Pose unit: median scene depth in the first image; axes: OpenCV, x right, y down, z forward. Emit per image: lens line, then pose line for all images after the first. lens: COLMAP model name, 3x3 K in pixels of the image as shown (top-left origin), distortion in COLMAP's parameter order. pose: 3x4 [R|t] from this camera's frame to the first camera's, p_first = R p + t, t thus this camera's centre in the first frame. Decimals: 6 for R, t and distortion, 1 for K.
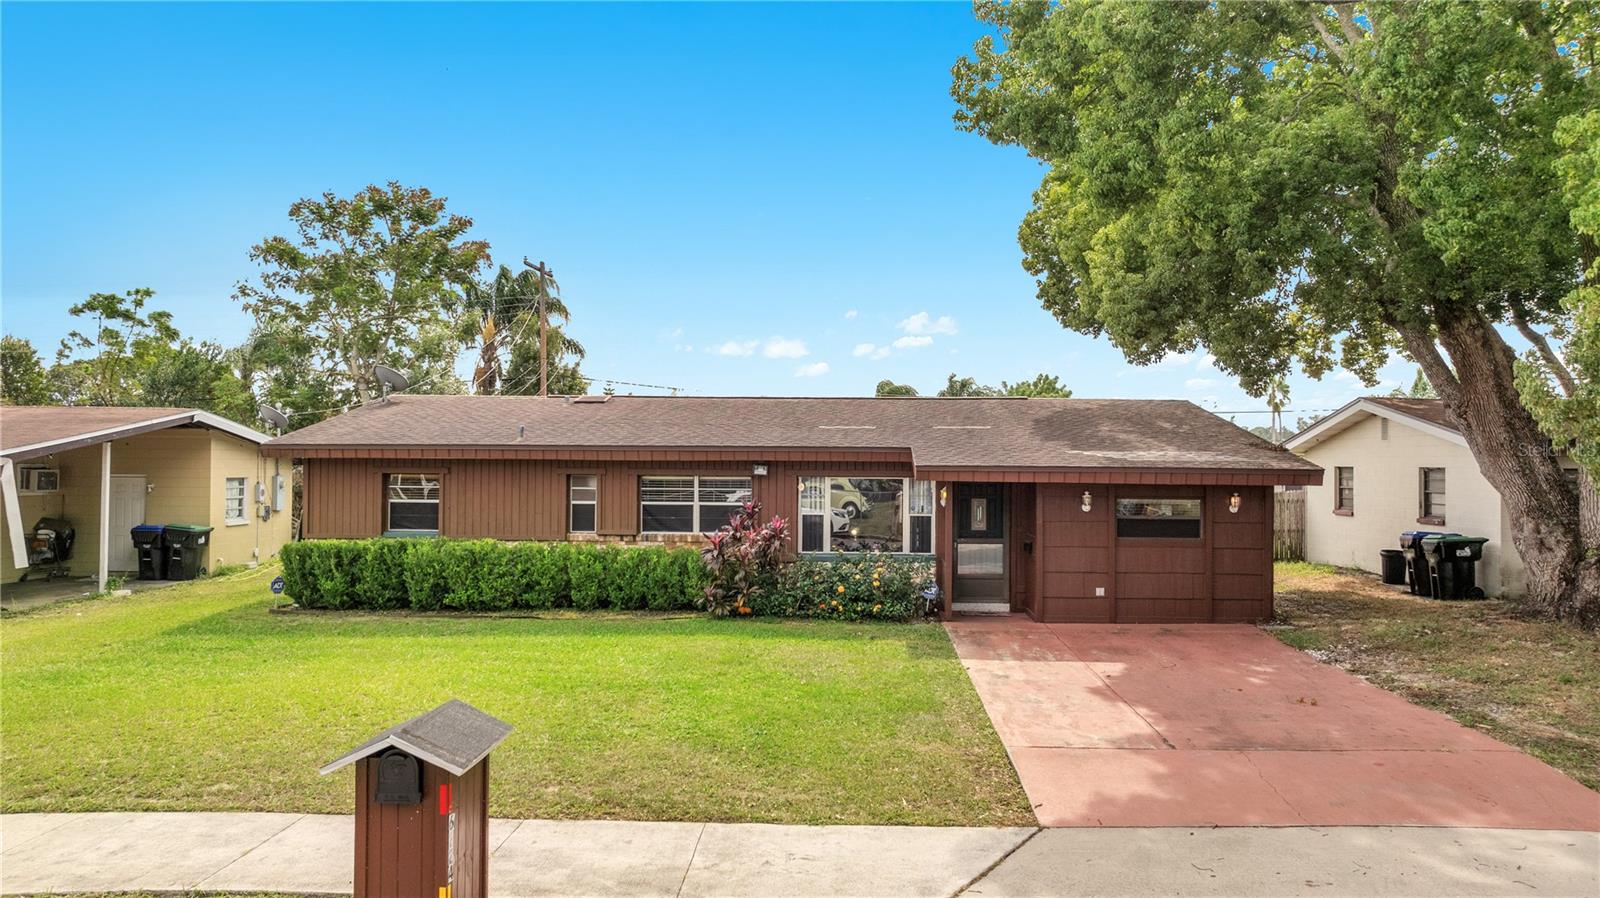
lens RADIAL K [[1091.9, 0, 800.0], [0, 1091.9, 449.0], [0, 0, 1]] dist [-0.008793, -0.000422]
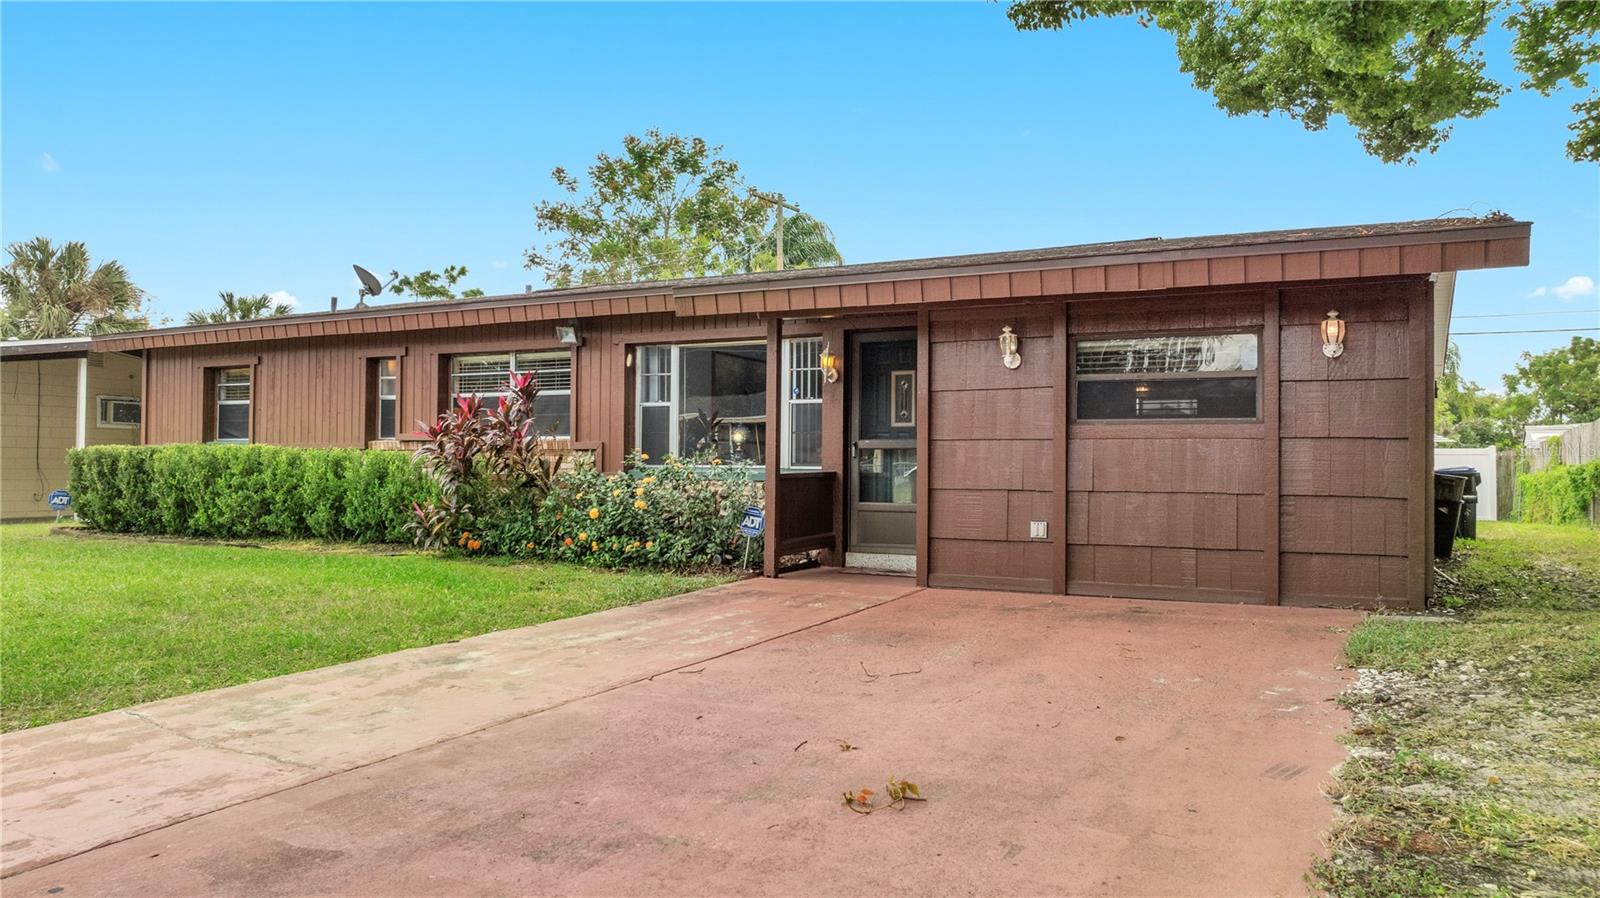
lens RADIAL K [[1125.2, 0, 805.1], [0, 1125.2, 451.0], [0, 0, 1]] dist [-0.020427, 0.004440]
pose [[0.907757, -0.004704, -0.419469, 0.371413], [0.002619, 0.999981, -0.005546, 0.092609], [0.419488, 0.003936, 0.907752, 0.467699]]
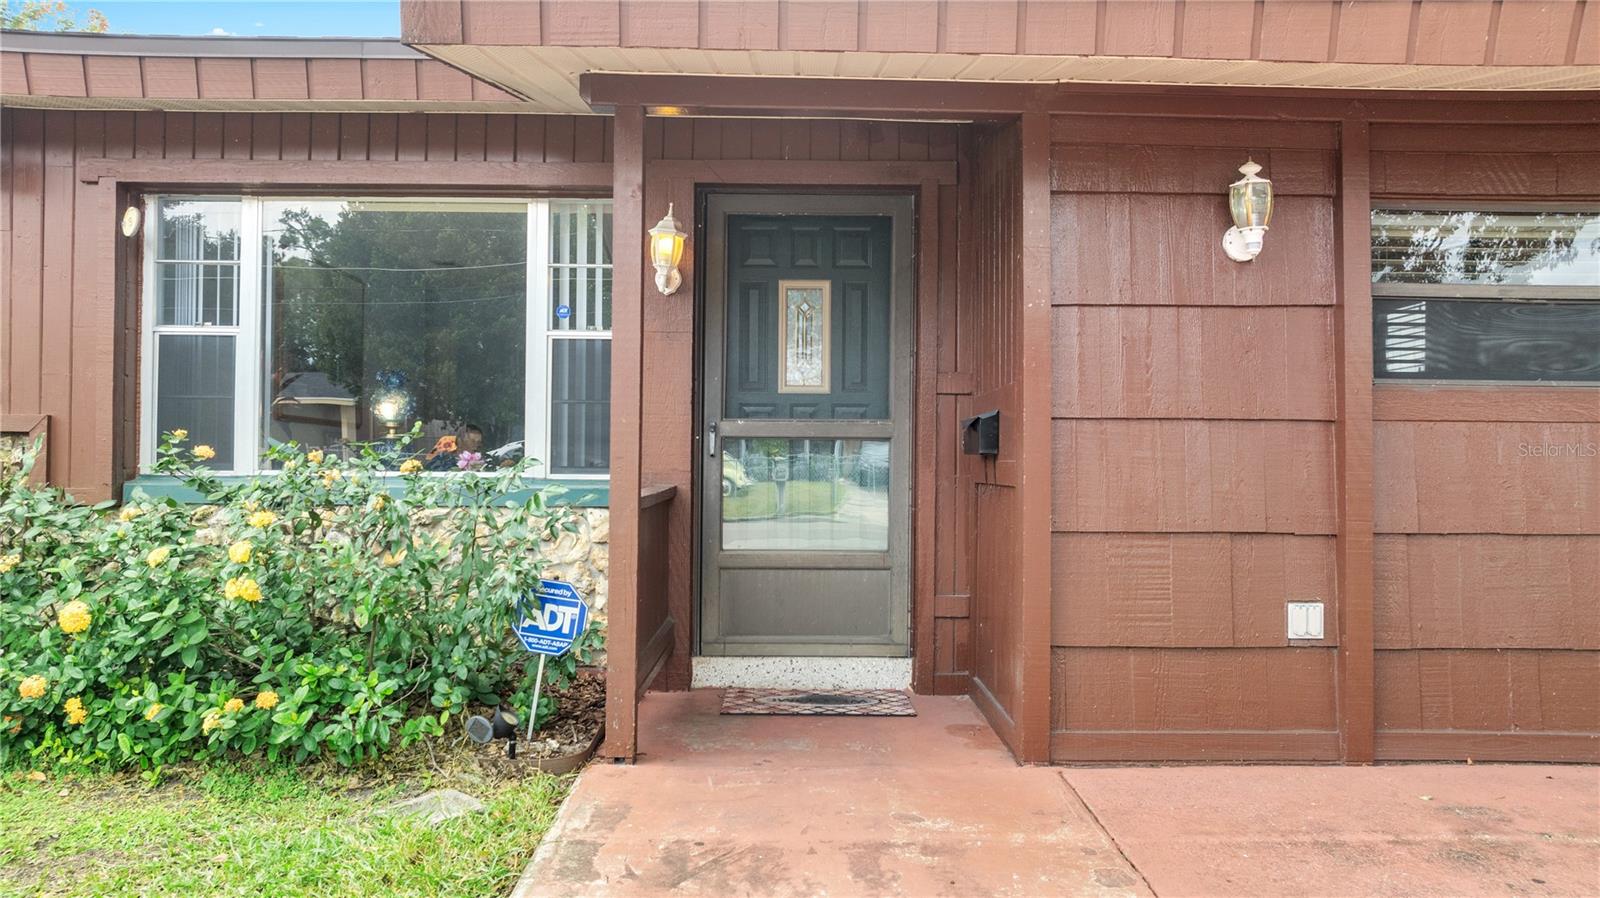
lens RADIAL K [[1125.2, 0, 805.1], [0, 1125.2, 451.0], [0, 0, 1]] dist [-0.020427, 0.004440]
pose [[0.997934, 0.003864, 0.064130, 0.150236], [-0.003964, 0.999991, 0.001431, 0.091121], [-0.064124, -0.001682, 0.997941, 0.737206]]
